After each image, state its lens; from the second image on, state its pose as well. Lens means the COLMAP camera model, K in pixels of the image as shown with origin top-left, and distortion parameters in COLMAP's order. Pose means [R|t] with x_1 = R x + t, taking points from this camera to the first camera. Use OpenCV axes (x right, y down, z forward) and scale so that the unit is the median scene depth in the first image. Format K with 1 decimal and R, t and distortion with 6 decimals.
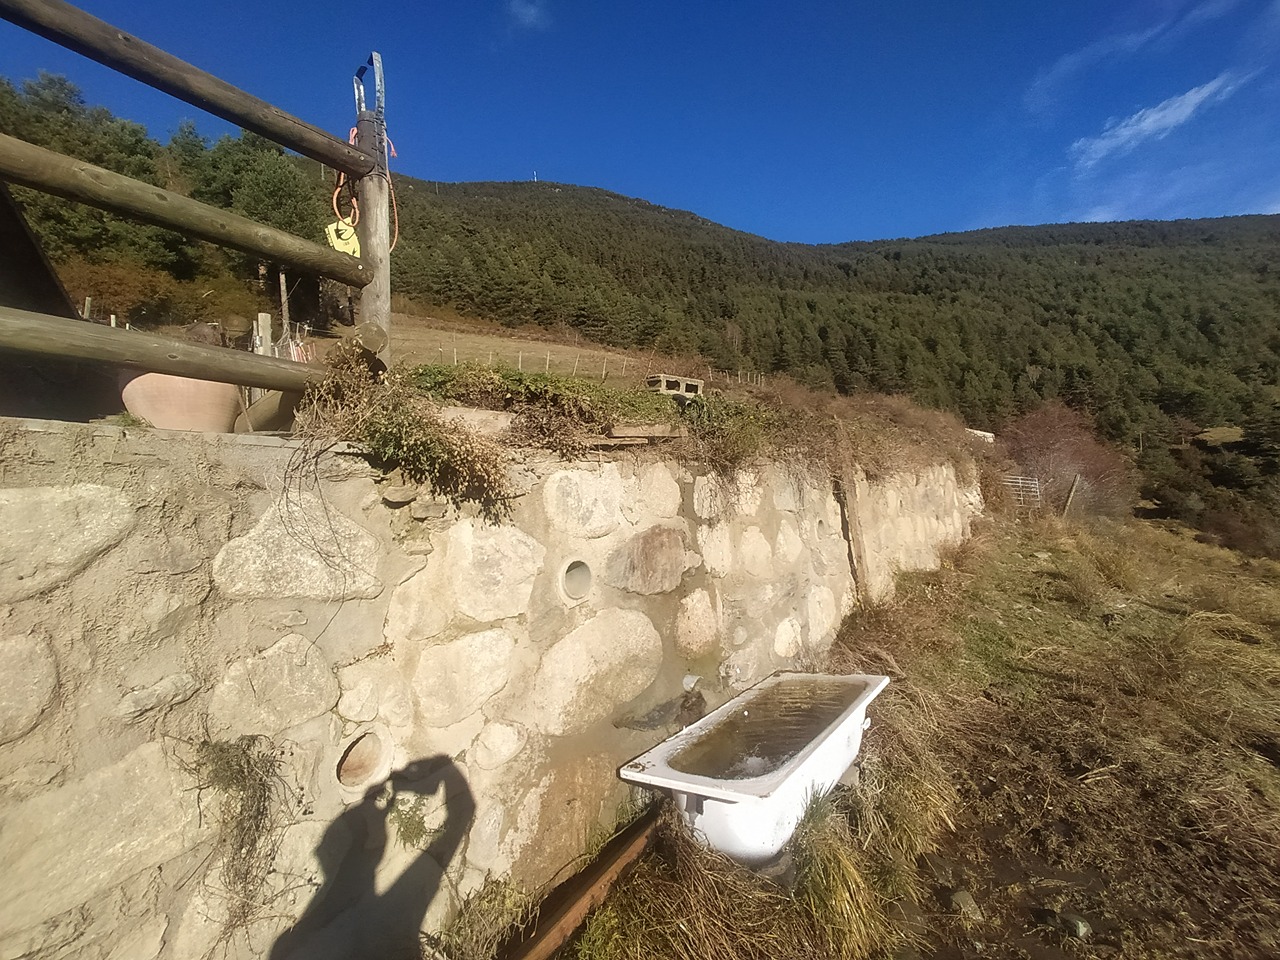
lens RADIAL K [[580.1, 0, 648.1], [0, 580.1, 478.3], [0, 0, 1]] dist [-0.027446, 0.011759]
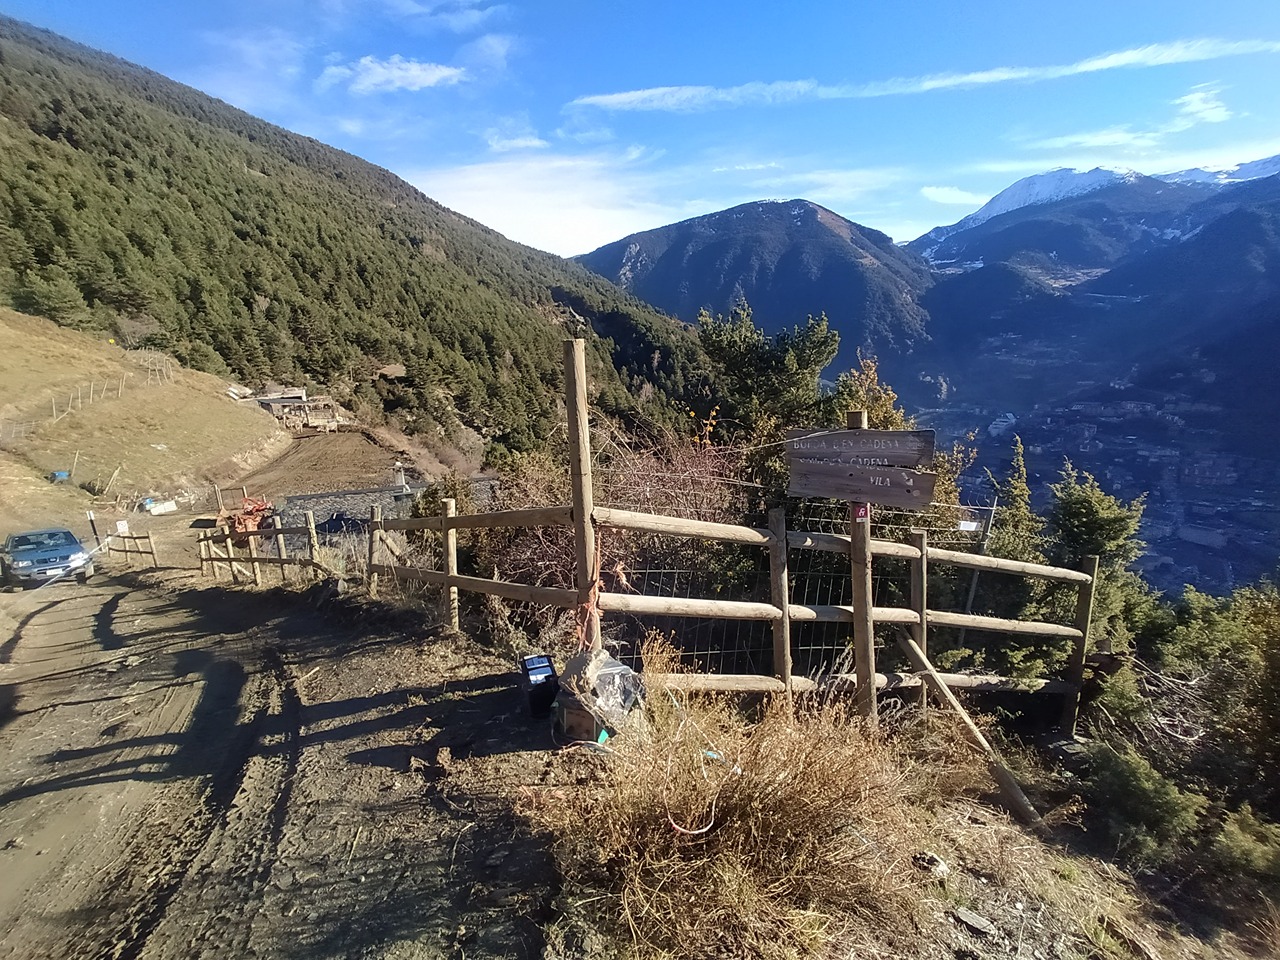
lens RADIAL K [[580.1, 0, 640.5], [0, 580.1, 467.6], [0, 0, 1]] dist [-0.027446, 0.011759]
pose [[0.299821, -0.131302, 0.944916, -0.239890], [-0.046009, 0.987341, 0.151795, -0.068031], [-0.952885, -0.088986, 0.289985, -0.088152]]
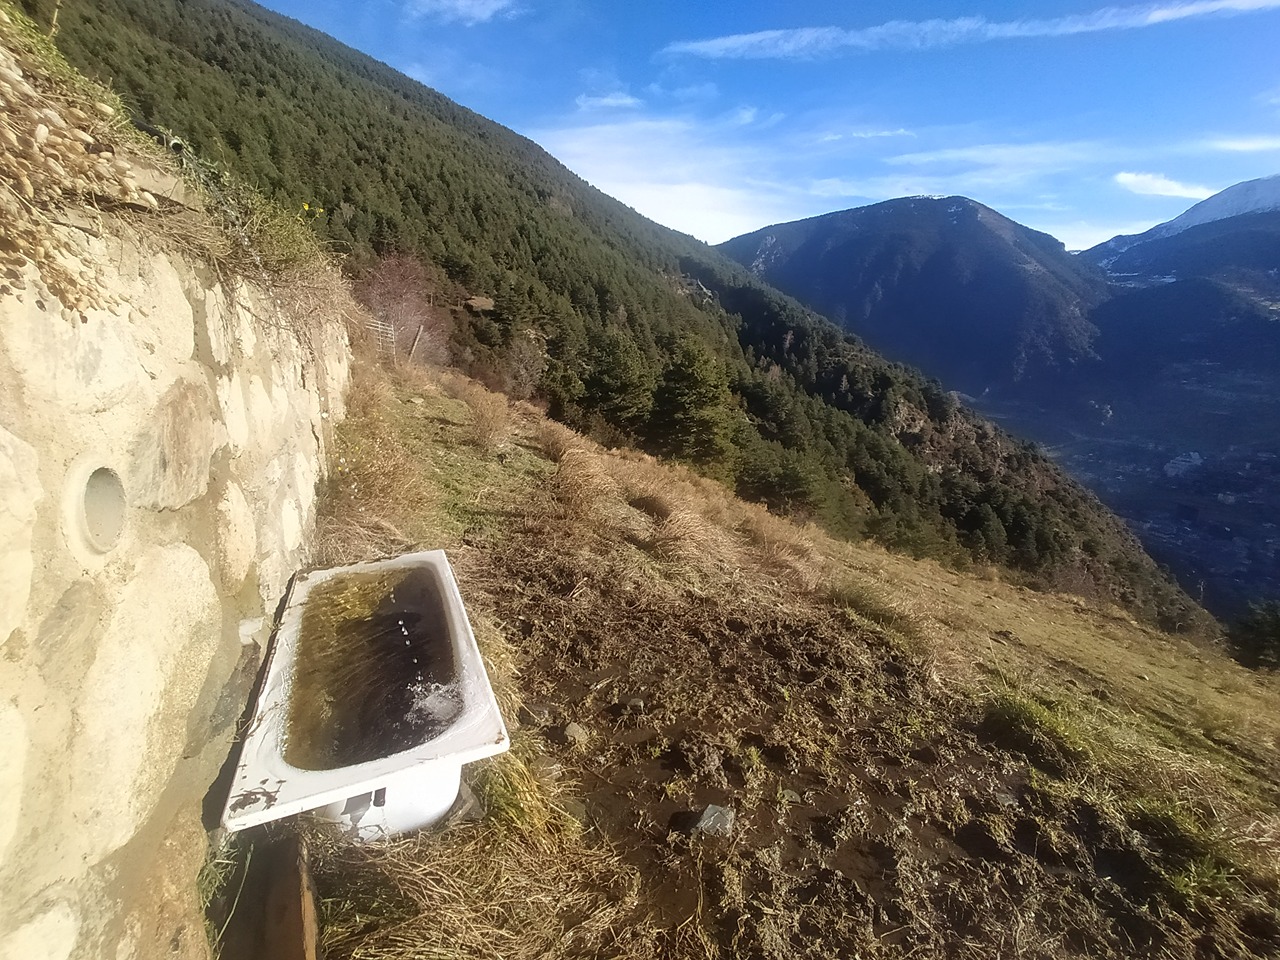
lens RADIAL K [[580.1, 0, 644.9], [0, 580.1, 478.2], [0, 0, 1]] dist [-0.027446, 0.011759]
pose [[0.474901, -0.113415, 0.872700, -0.005776], [-0.132879, 0.971050, 0.198506, 0.000208], [-0.869949, -0.210234, 0.446082, 0.008680]]
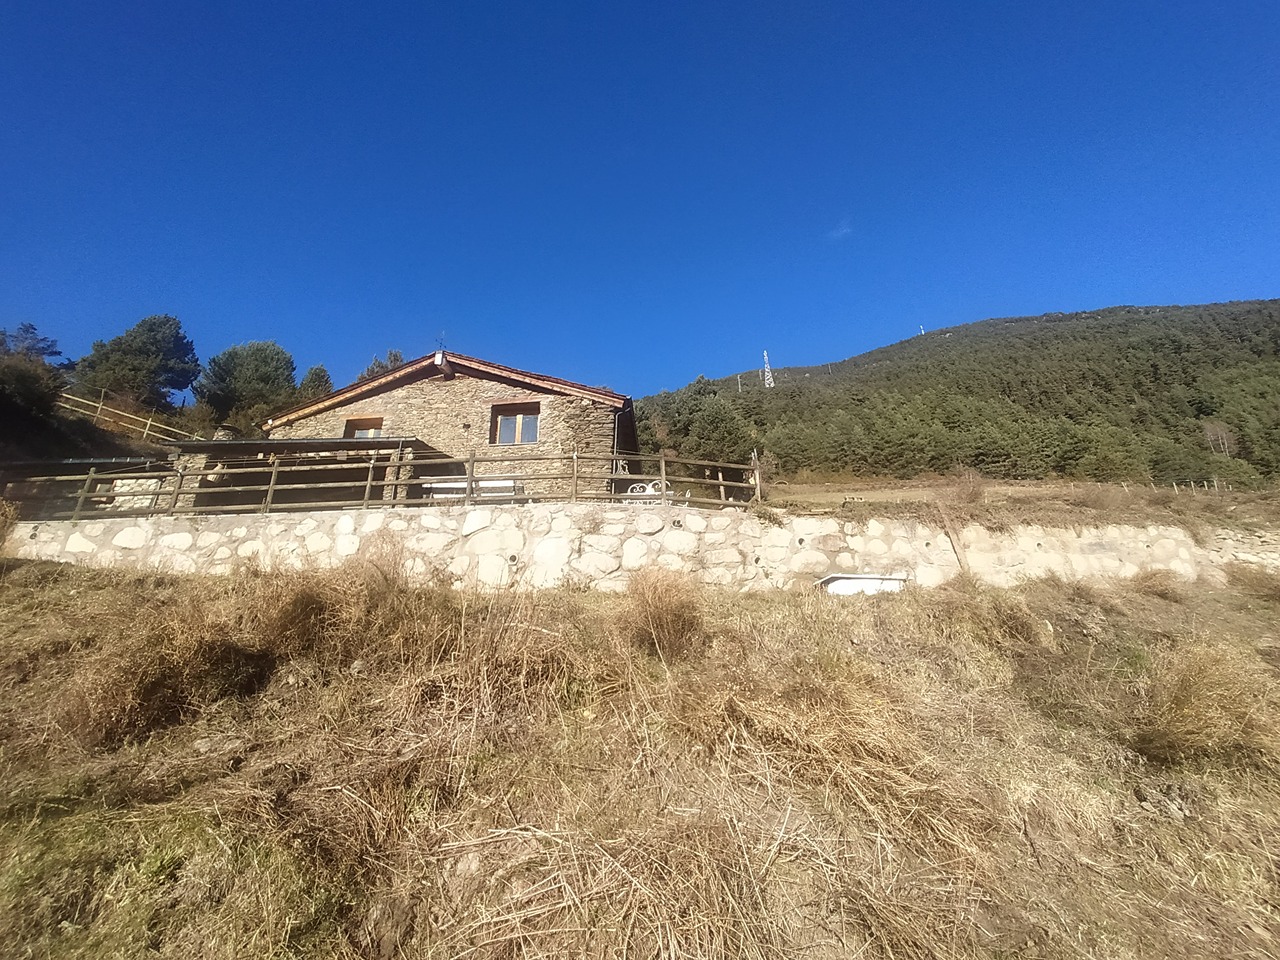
lens RADIAL K [[580.1, 0, 646.6], [0, 580.1, 490.2], [0, 0, 1]] dist [-0.027446, 0.011759]
pose [[0.770281, -0.168159, -0.615134, 0.025725], [0.007609, 0.966961, -0.254811, 0.013245], [0.637659, 0.191595, 0.746111, -0.046349]]
